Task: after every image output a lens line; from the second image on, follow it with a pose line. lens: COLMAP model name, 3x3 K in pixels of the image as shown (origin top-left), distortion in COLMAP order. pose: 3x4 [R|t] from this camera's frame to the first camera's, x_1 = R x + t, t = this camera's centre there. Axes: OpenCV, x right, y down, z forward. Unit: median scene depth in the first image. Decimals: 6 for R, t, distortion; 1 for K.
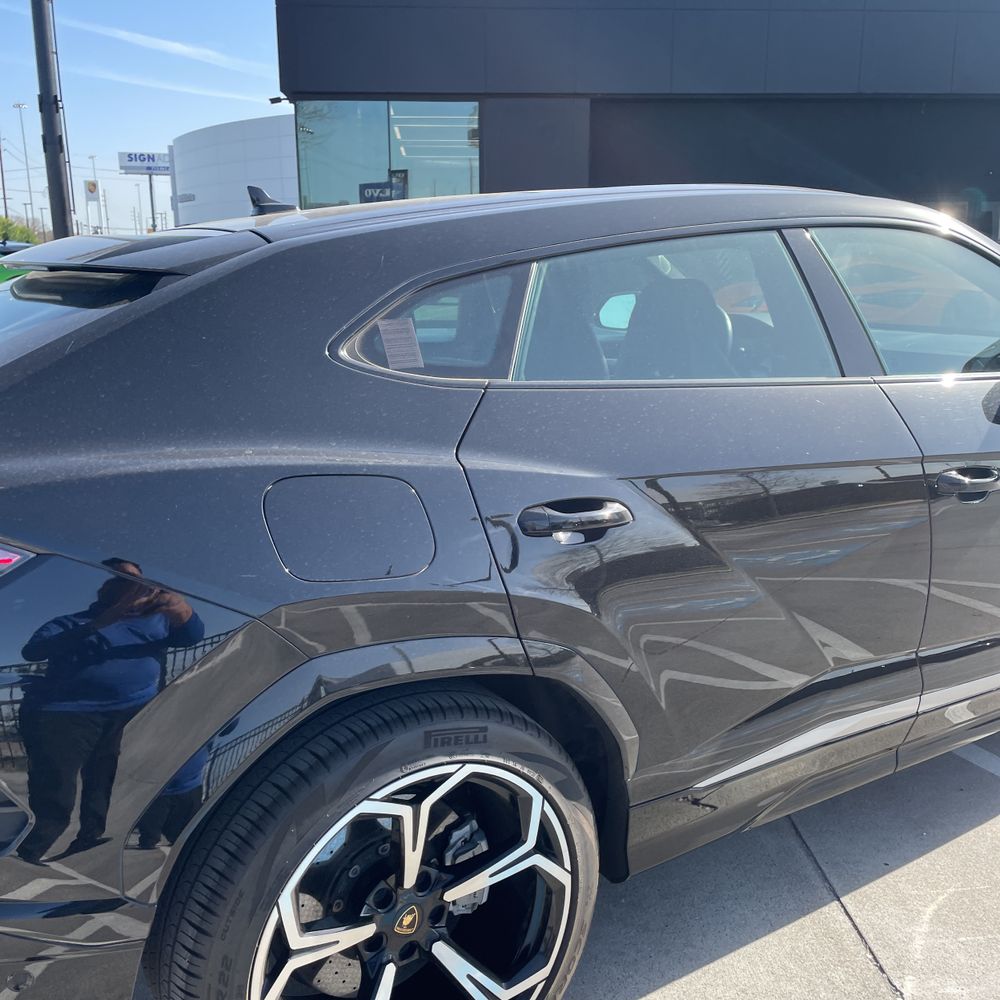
lens RADIAL K [[1051.6, 0, 500.0], [0, 1051.6, 500.0], [0, 0, 1]] dist [0.067994, -0.010890]
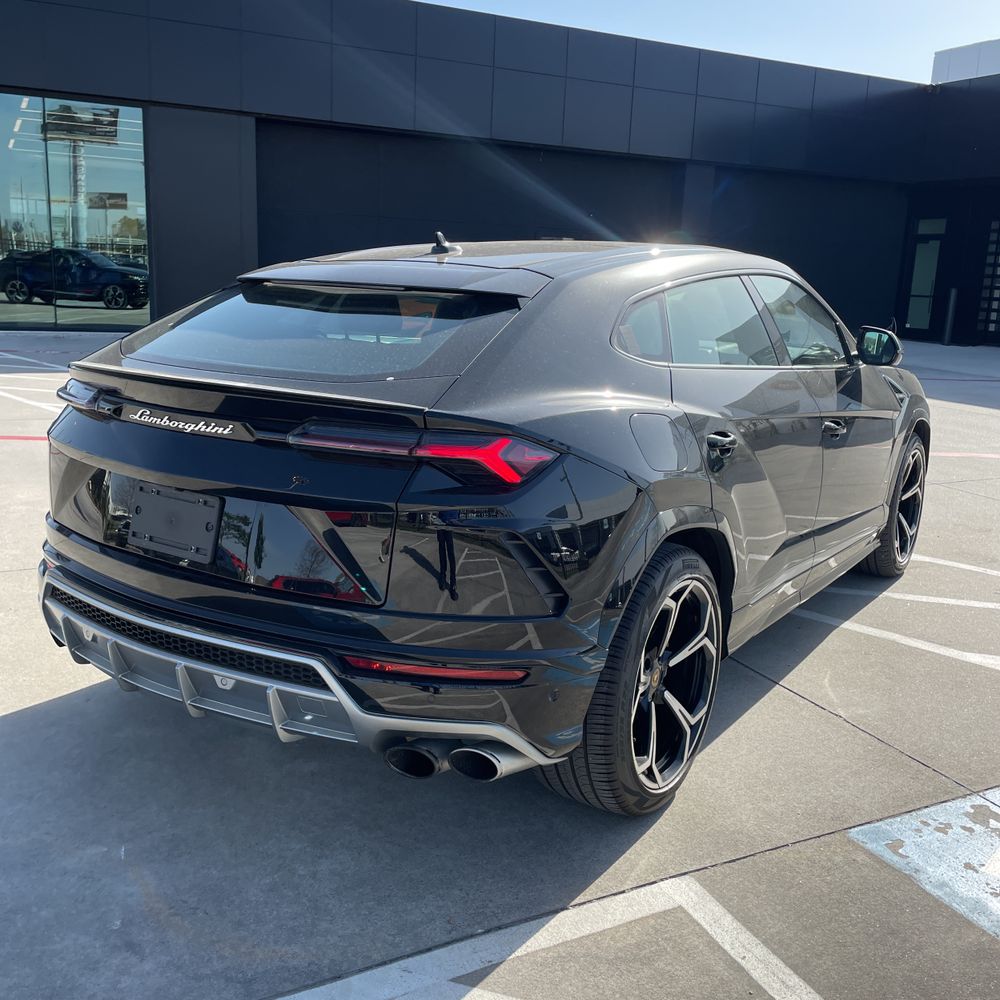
lens RADIAL K [[1051.6, 0, 500.0], [0, 1051.6, 500.0], [0, 0, 1]] dist [0.067994, -0.010890]
pose [[0.922560, -0.043736, 0.383366, -0.922278], [0.047624, 0.998865, -0.000652, 0.095313], [-0.382903, 0.018859, 0.923596, -0.462330]]
